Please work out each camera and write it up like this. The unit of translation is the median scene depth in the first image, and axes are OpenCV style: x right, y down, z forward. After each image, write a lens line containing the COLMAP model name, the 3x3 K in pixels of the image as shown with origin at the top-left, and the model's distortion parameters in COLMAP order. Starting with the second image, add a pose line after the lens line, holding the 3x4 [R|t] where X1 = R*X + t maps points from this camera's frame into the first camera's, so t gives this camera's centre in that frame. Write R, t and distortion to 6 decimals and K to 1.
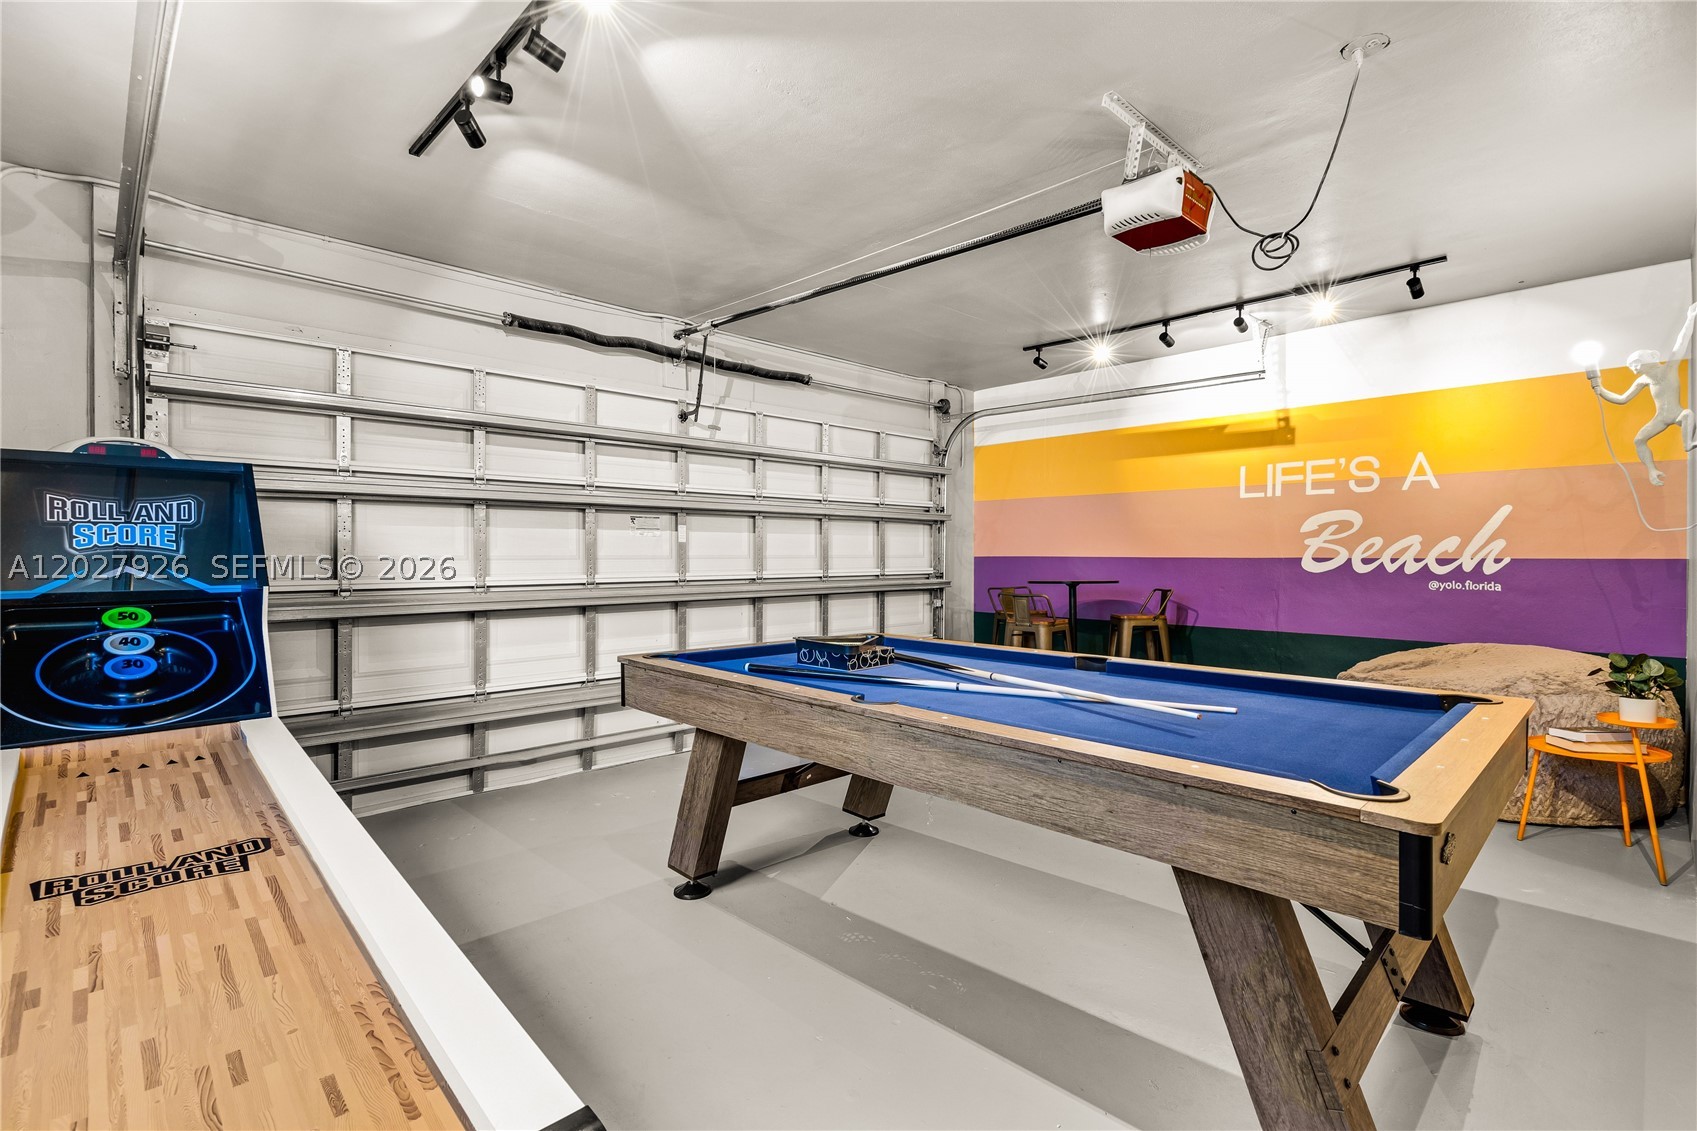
lens RADIAL K [[779.2, 0, 841.6], [0, 779.2, 576.4], [0, 0, 1]] dist [0.000584, 0.000039]
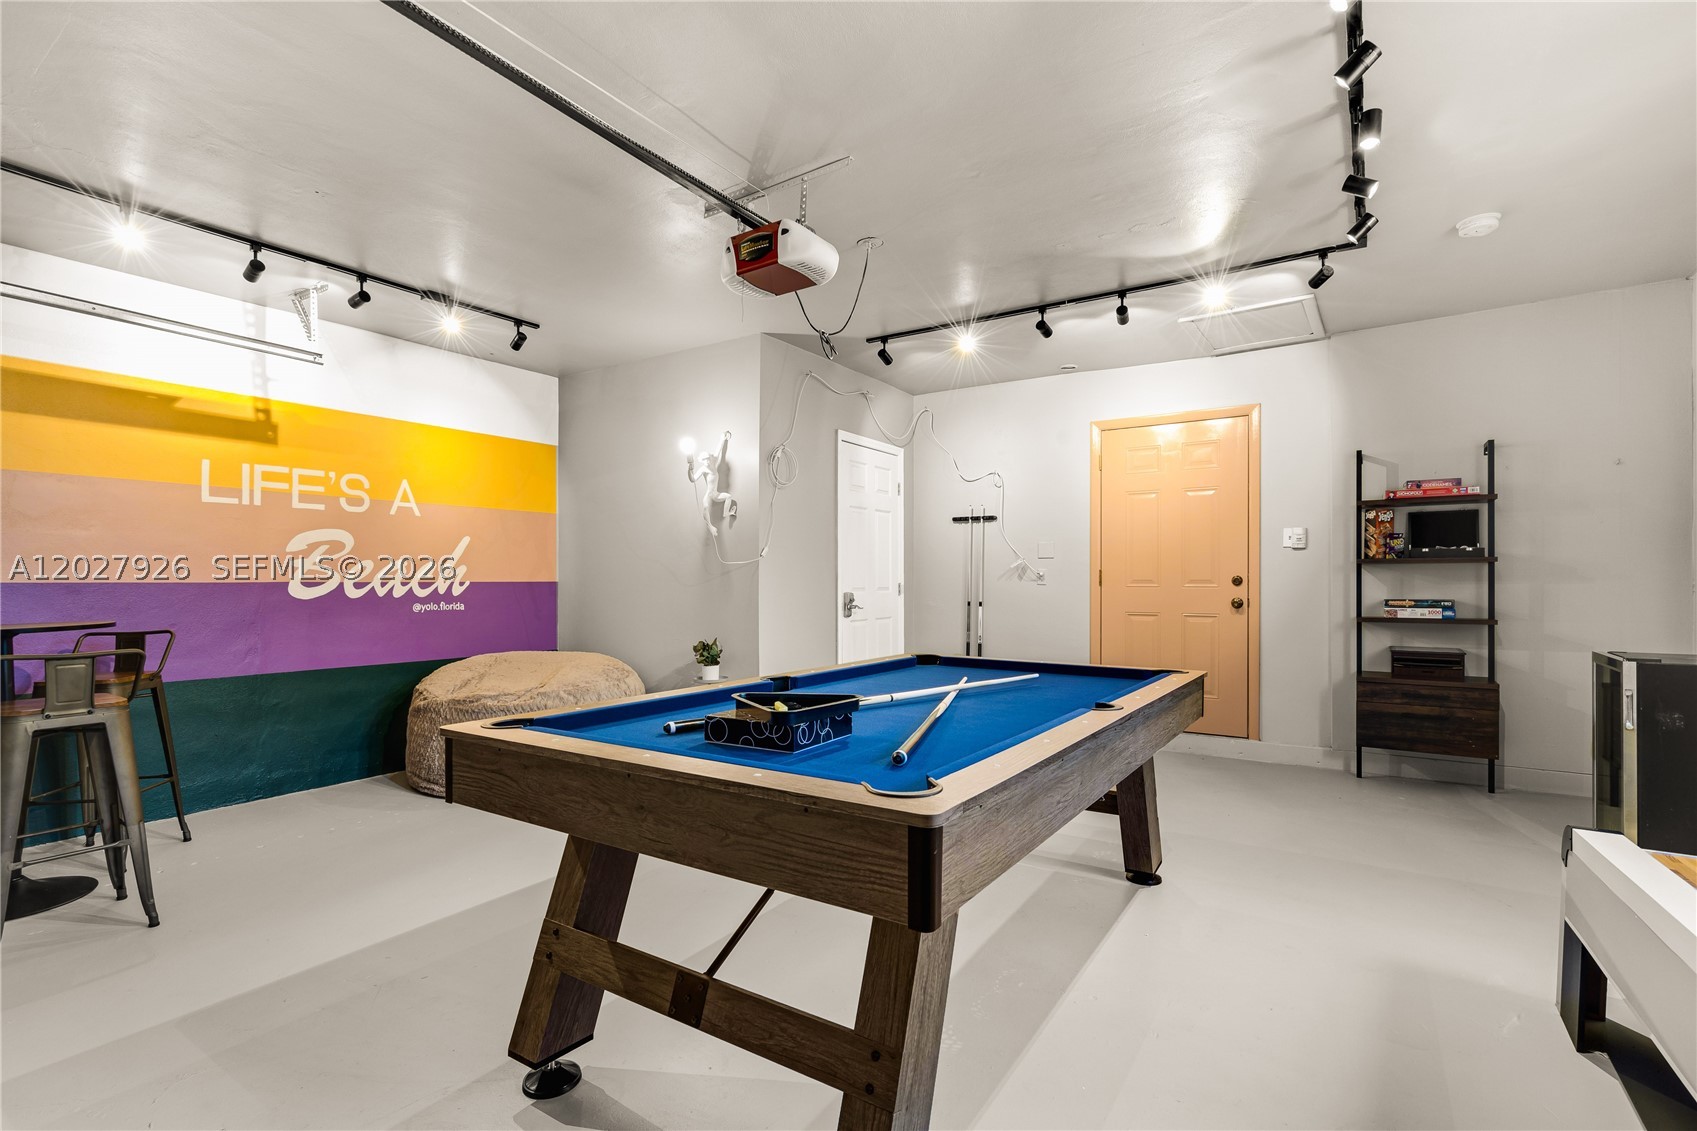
lens RADIAL K [[779.2, 0, 841.6], [0, 779.2, 576.4], [0, 0, 1]] dist [0.000584, 0.000039]
pose [[-0.207968, 0.006545, 0.978114, -0.369544], [0.031705, 0.999497, 0.000053, -0.011960], [-0.977622, 0.031022, -0.208071, 0.624006]]
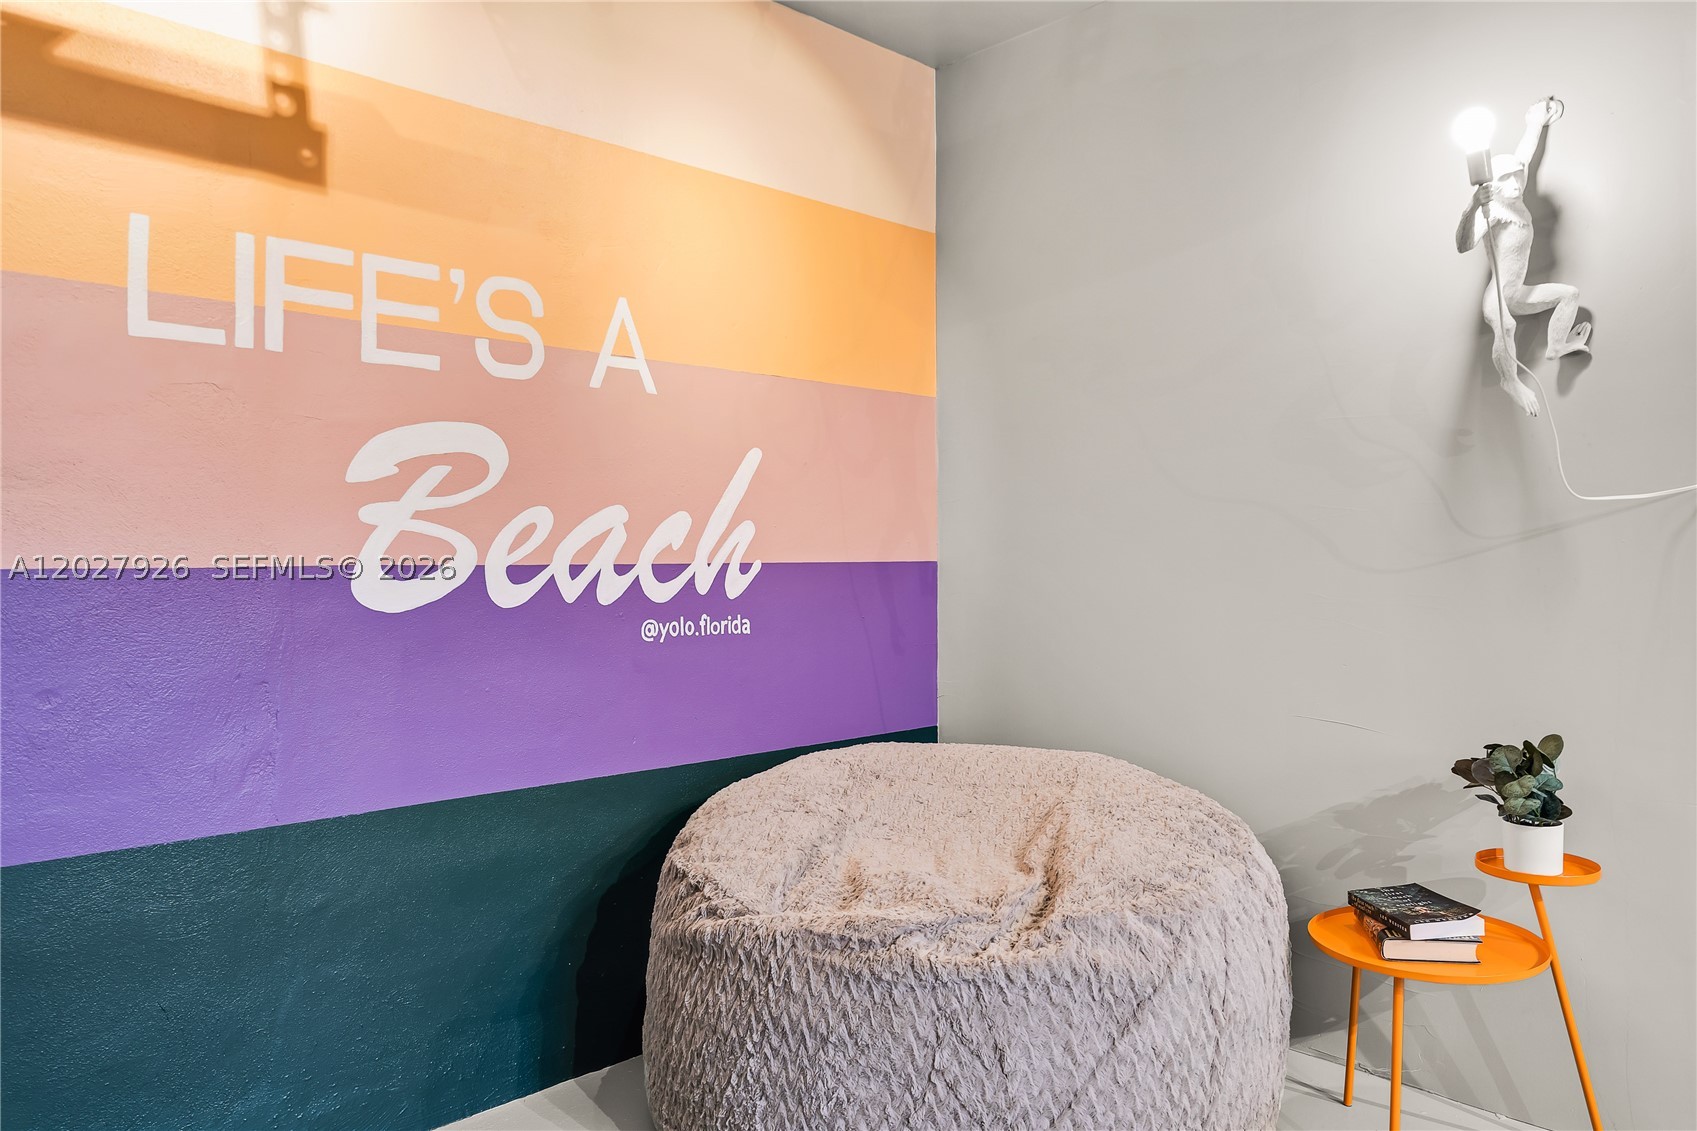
lens RADIAL K [[1165.1, 0, 870.8], [0, 1165.1, 534.7], [0, 0, 1]] dist [0.005547, 0.000528]
pose [[-0.004565, 0.023649, 0.999710, 0.143009], [0.037111, 0.999036, -0.023464, -0.018923], [-0.999301, 0.036993, -0.005438, 0.841650]]
